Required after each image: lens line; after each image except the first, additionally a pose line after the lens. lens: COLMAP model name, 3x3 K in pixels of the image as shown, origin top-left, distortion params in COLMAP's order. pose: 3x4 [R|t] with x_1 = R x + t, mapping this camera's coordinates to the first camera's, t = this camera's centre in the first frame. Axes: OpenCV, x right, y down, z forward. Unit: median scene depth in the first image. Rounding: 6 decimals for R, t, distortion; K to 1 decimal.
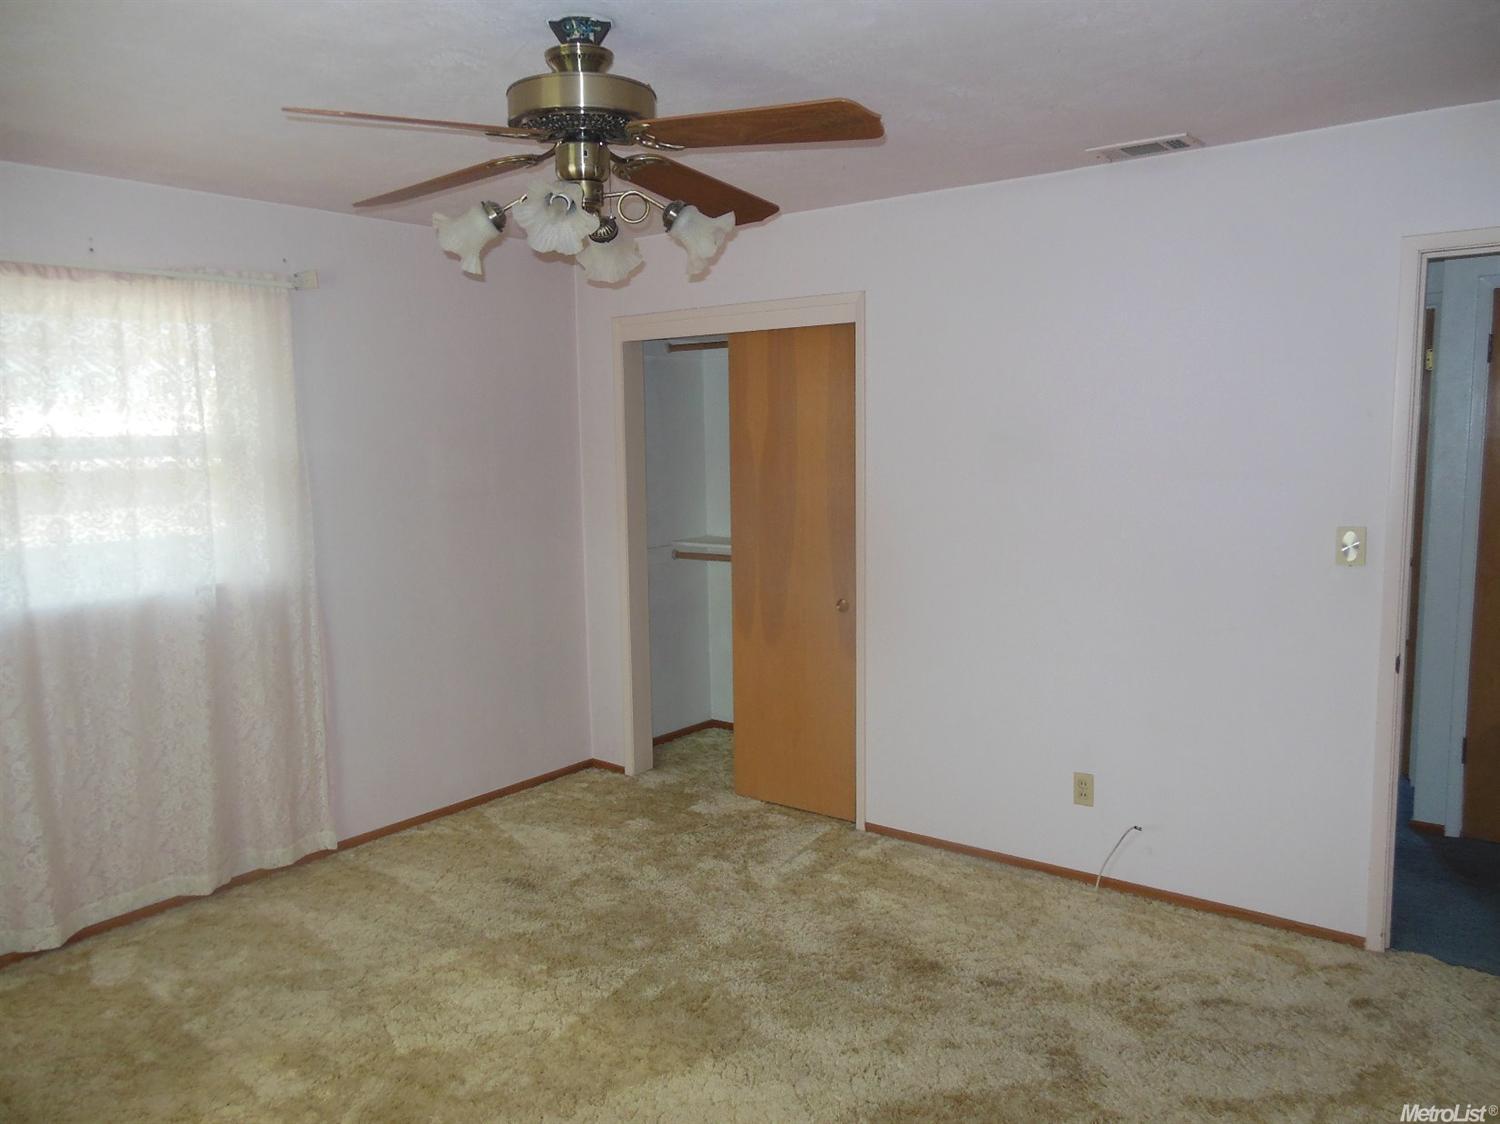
lens RADIAL K [[1135.1, 0, 750.0], [0, 1135.1, 562.0], [0, 0, 1]] dist [-0.002768, 0.003850]
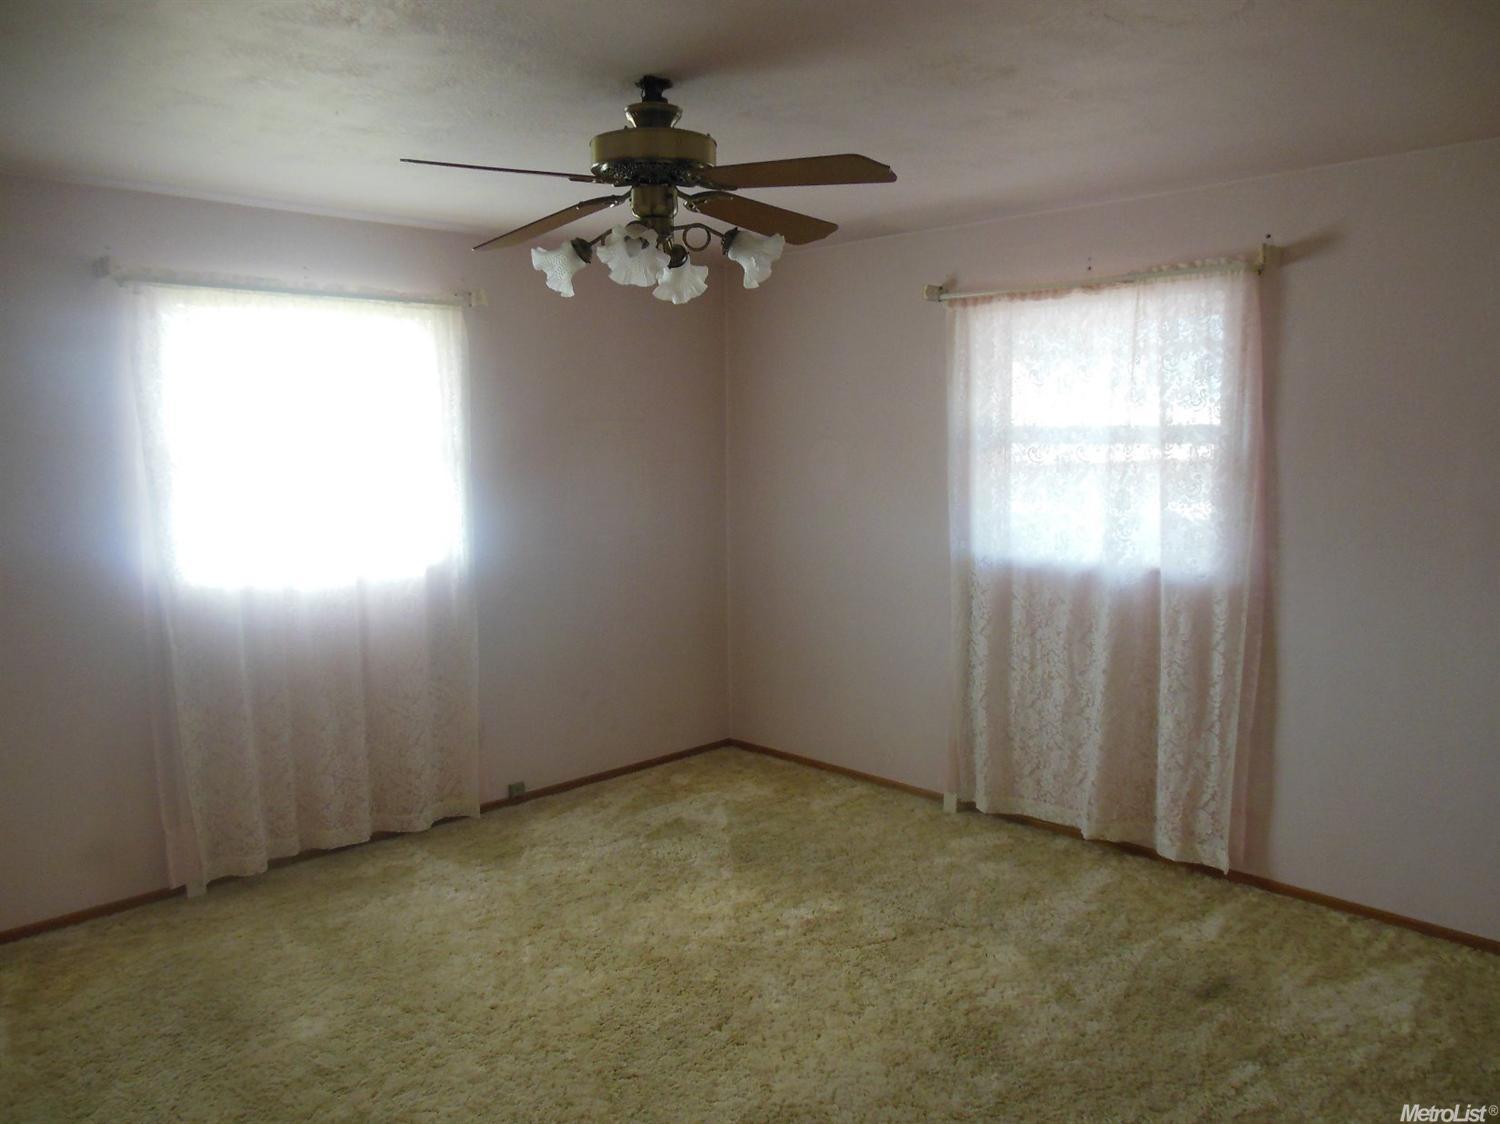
lens RADIAL K [[1160.3, 0, 750.0], [0, 1160.3, 562.0], [0, 0, 1]] dist [0.000709, 0.002408]
pose [[-0.135720, 0.141782, -0.980550, 0.673769], [-0.099685, 0.982731, 0.155895, -0.123677], [0.985720, 0.118905, -0.119242, 0.813363]]
